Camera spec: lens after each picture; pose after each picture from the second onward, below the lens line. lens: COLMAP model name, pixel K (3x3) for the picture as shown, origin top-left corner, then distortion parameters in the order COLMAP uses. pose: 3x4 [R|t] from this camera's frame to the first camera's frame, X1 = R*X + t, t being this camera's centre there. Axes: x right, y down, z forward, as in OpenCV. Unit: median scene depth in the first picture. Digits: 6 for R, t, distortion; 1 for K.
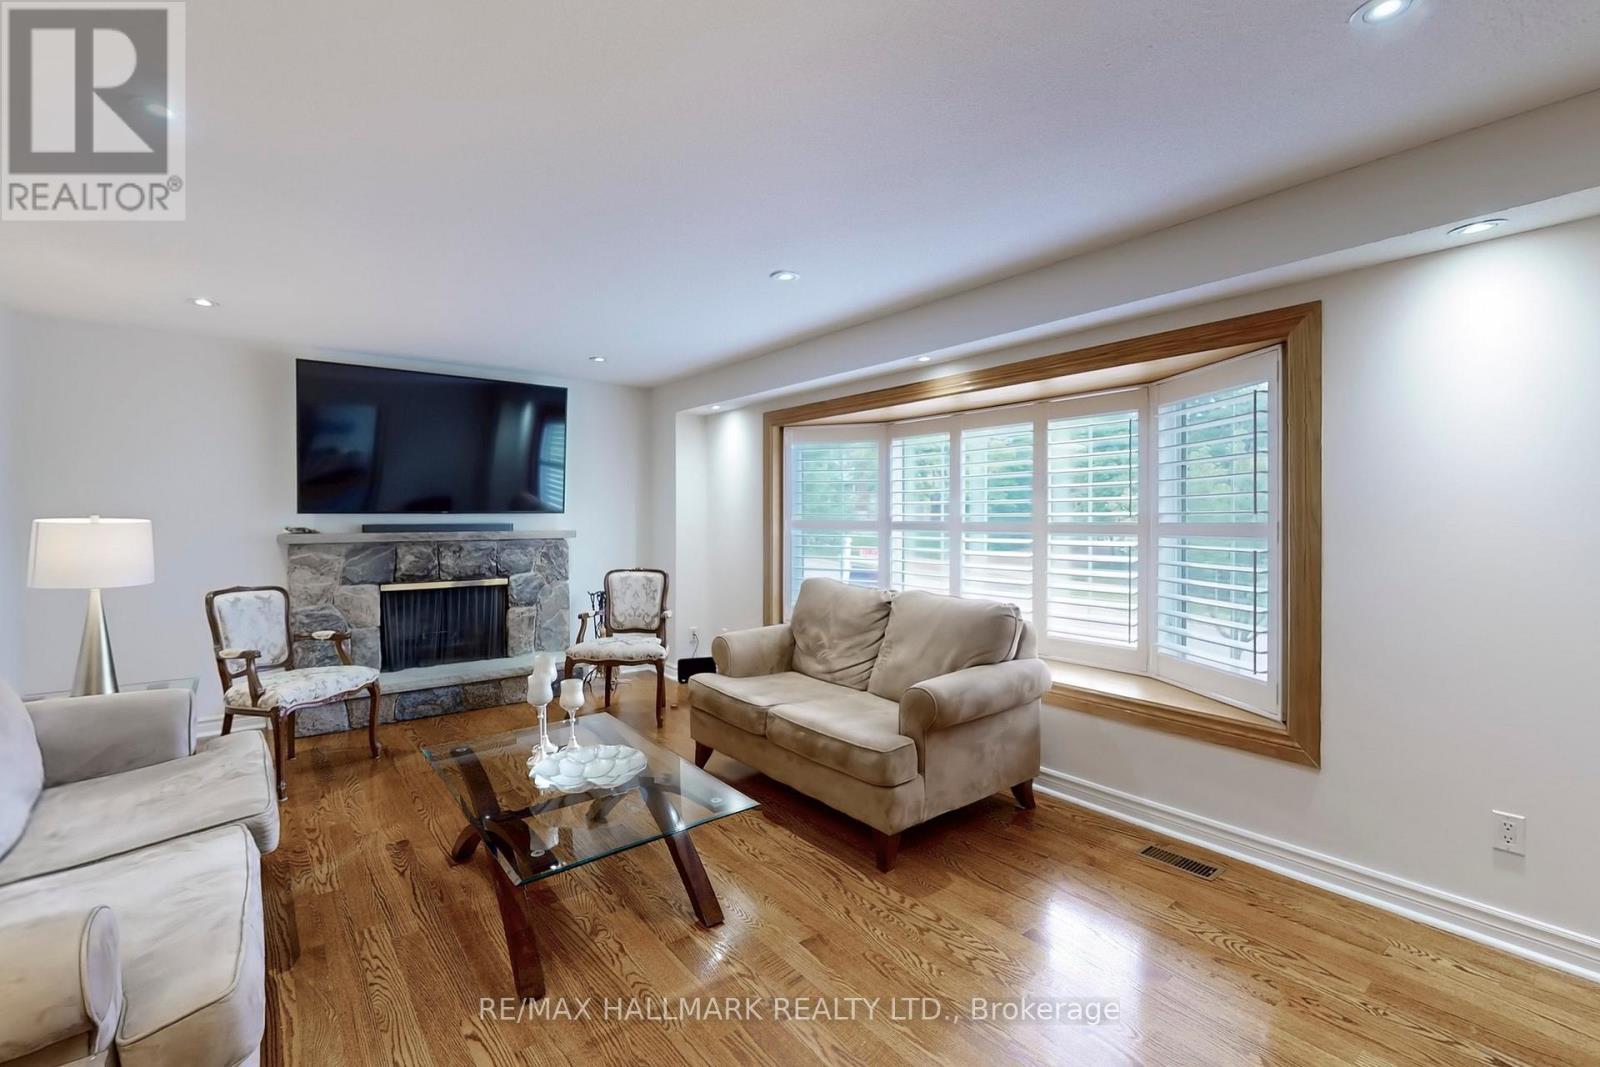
lens RADIAL K [[703.3, 0, 799.6], [0, 703.3, 524.1], [0, 0, 1]] dist [-0.001722, 0.000069]
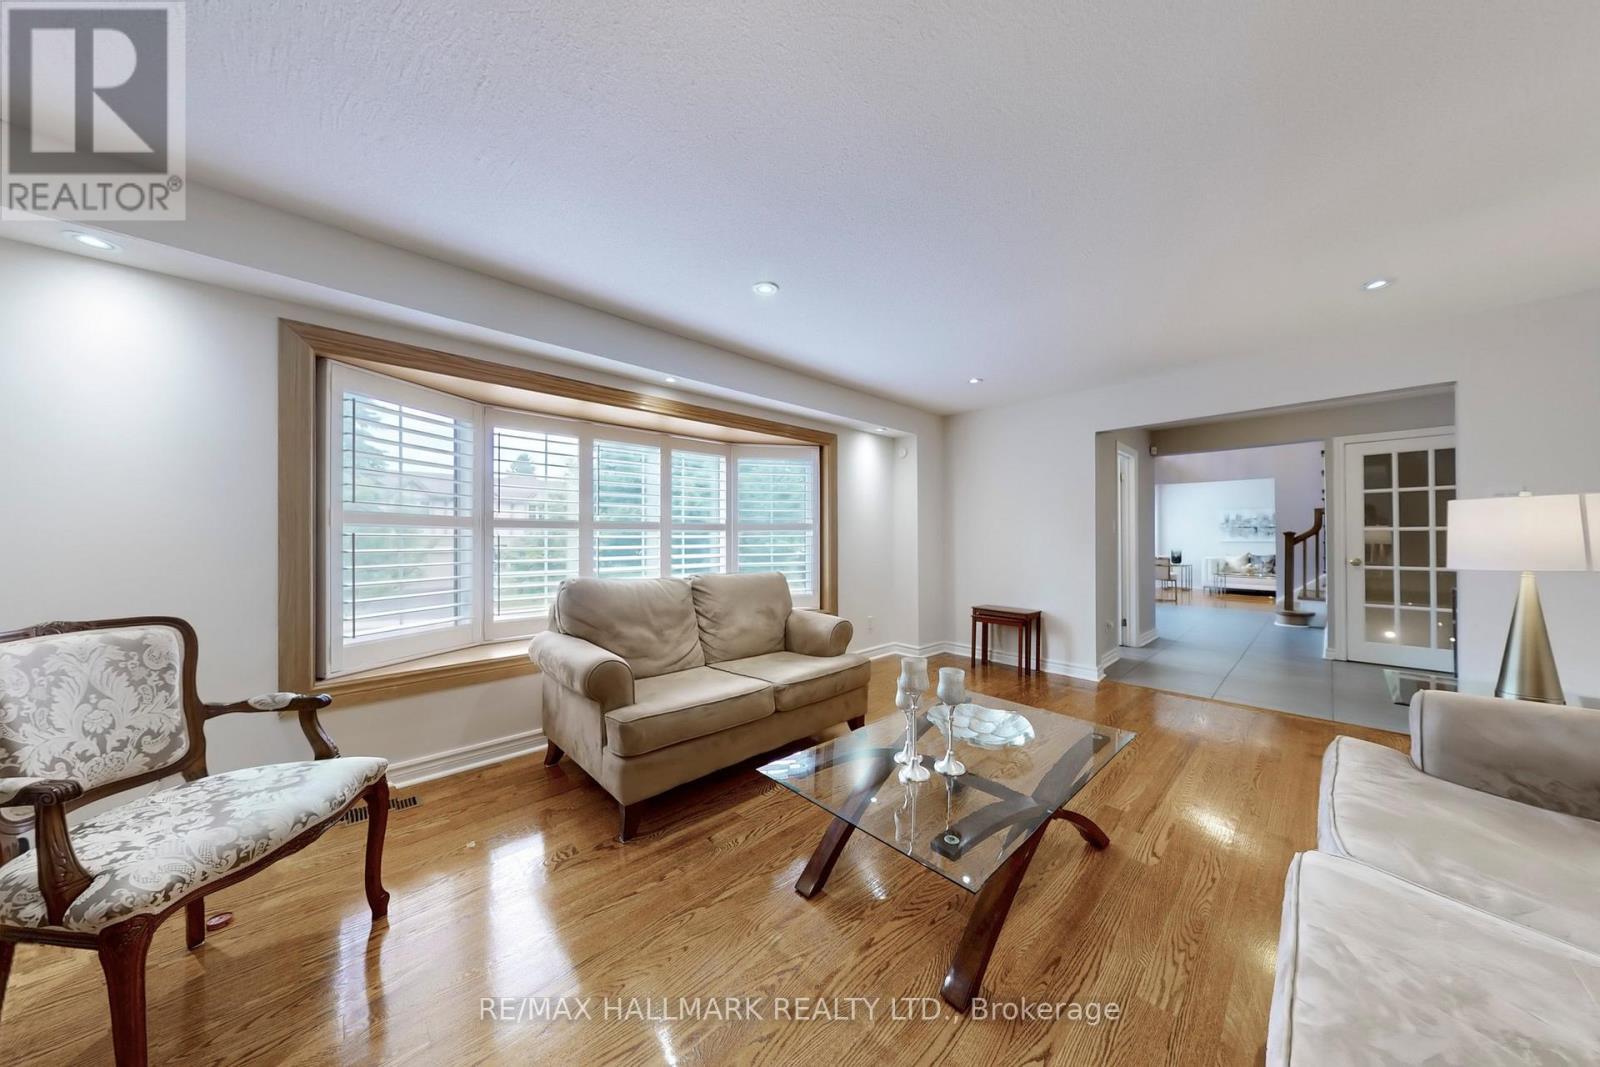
lens RADIAL K [[496.8, 0, 801.2], [0, 496.8, 535.7], [0, 0, 1]] dist [-0.000300, -0.000009]
pose [[-0.090709, 0.003353, 0.995872, -0.529491], [0.010438, 0.999943, -0.002416, 0.023810], [-0.995823, 0.010175, -0.090738, 0.675077]]
